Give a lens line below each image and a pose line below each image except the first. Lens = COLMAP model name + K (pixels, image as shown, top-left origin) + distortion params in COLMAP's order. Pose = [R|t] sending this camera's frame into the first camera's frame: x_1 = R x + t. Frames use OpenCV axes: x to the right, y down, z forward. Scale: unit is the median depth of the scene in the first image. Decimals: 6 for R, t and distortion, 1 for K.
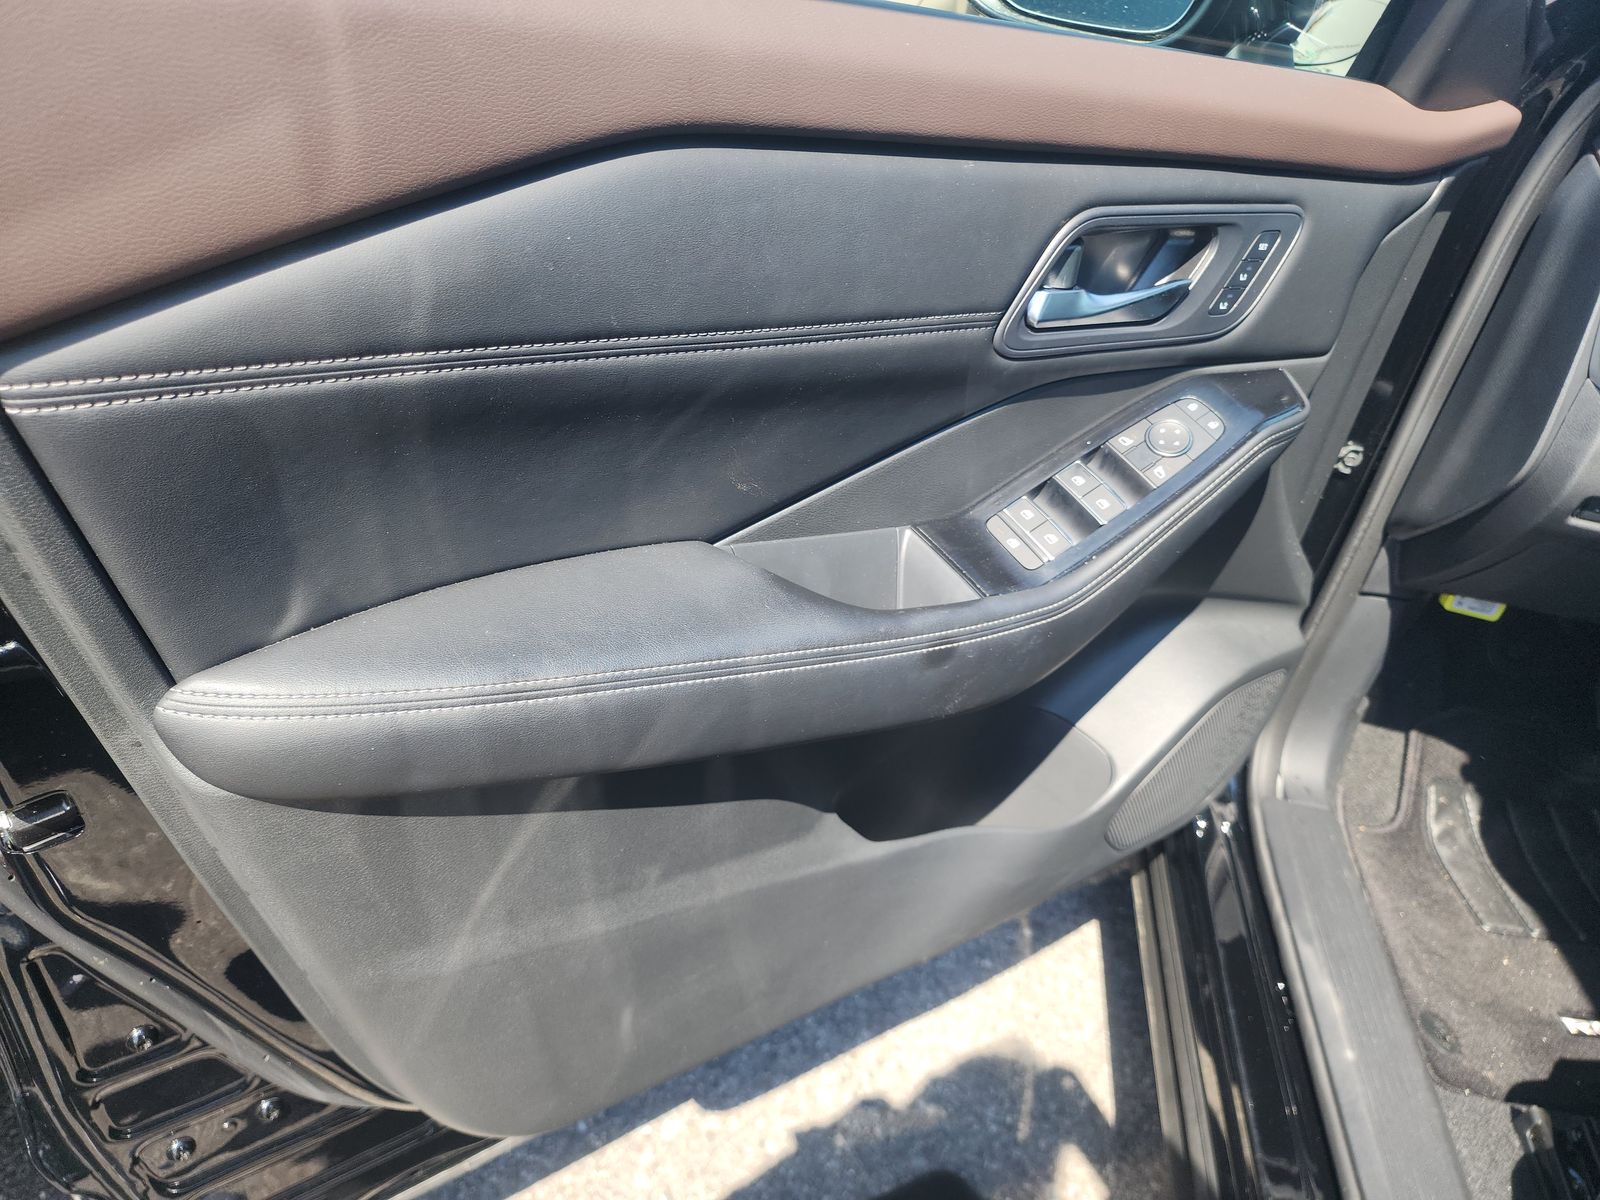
lens RADIAL K [[1061.8, 0, 800.0], [0, 1061.8, 600.0], [0, 0, 1]] dist [-0.020340, -0.003070]
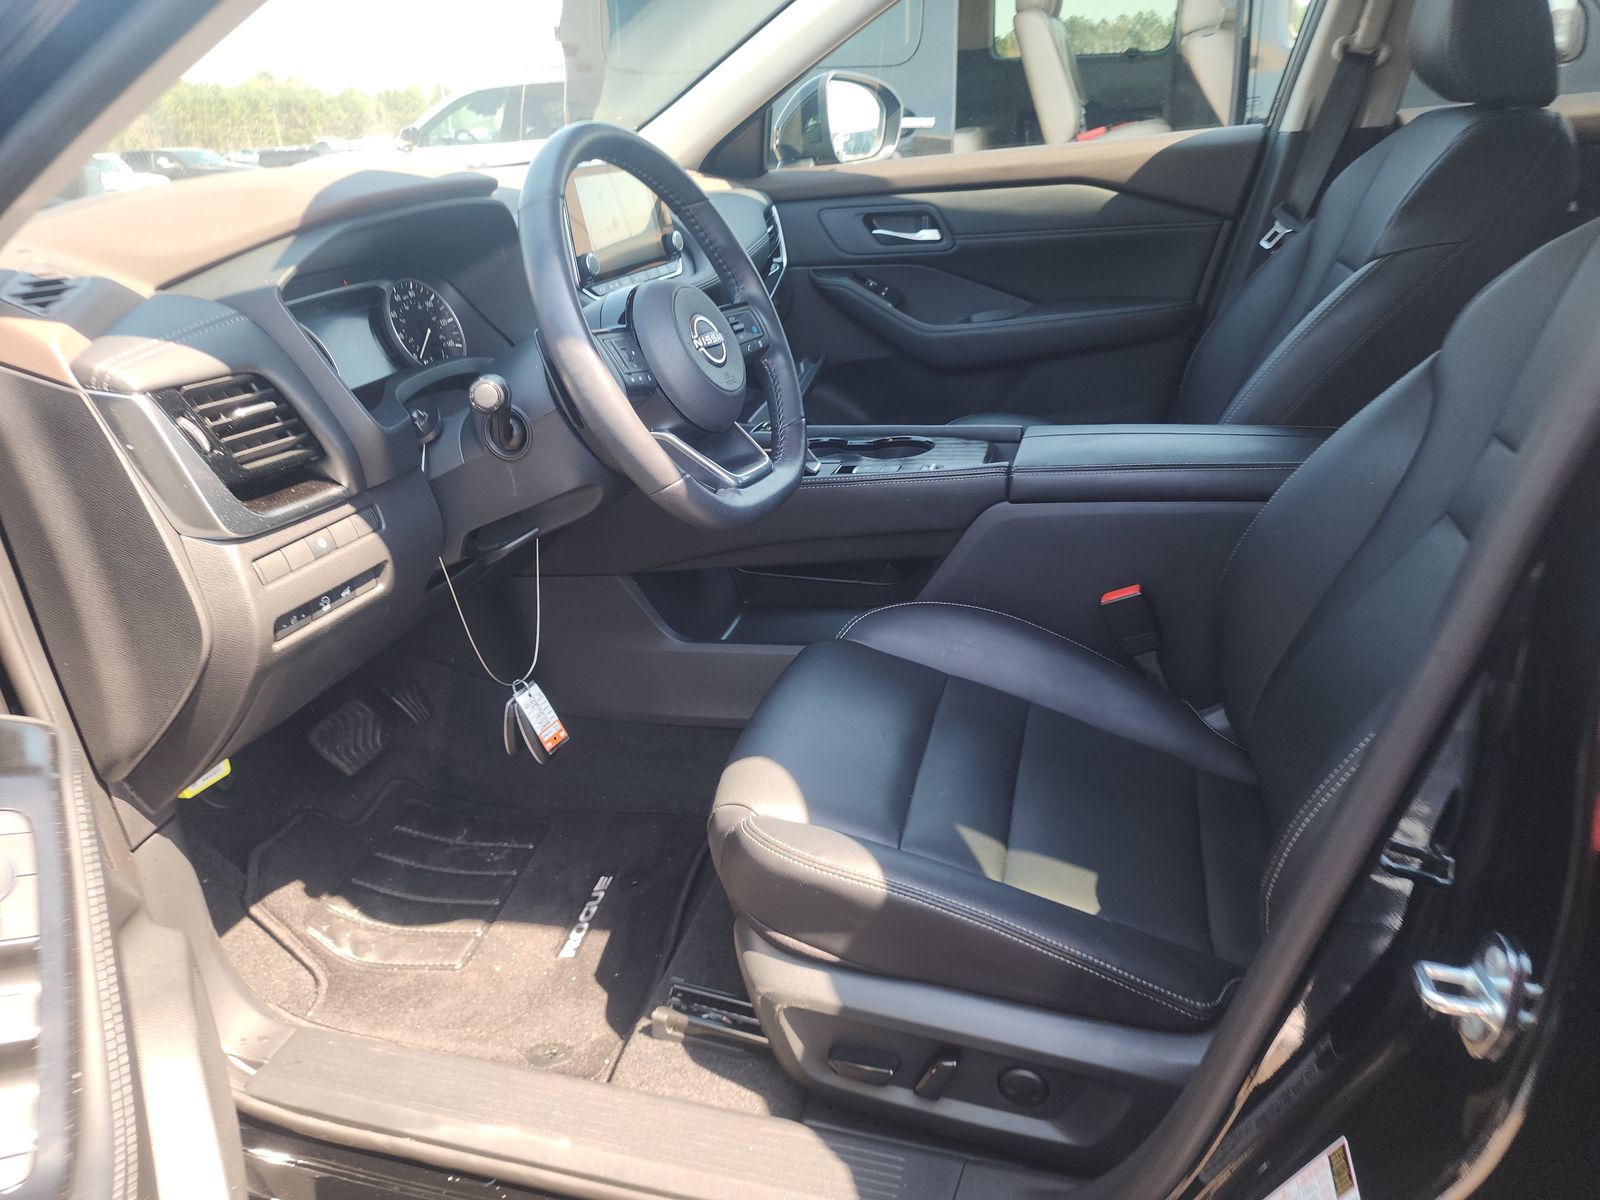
lens RADIAL K [[1054.7, 0, 800.0], [0, 1054.7, 600.0], [0, 0, 1]] dist [0.044767, -0.001005]
pose [[0.121305, -0.501621, 0.856540, -0.042748], [0.621419, 0.711267, 0.328537, -0.091782], [-0.774030, 0.492418, 0.397997, 0.123182]]
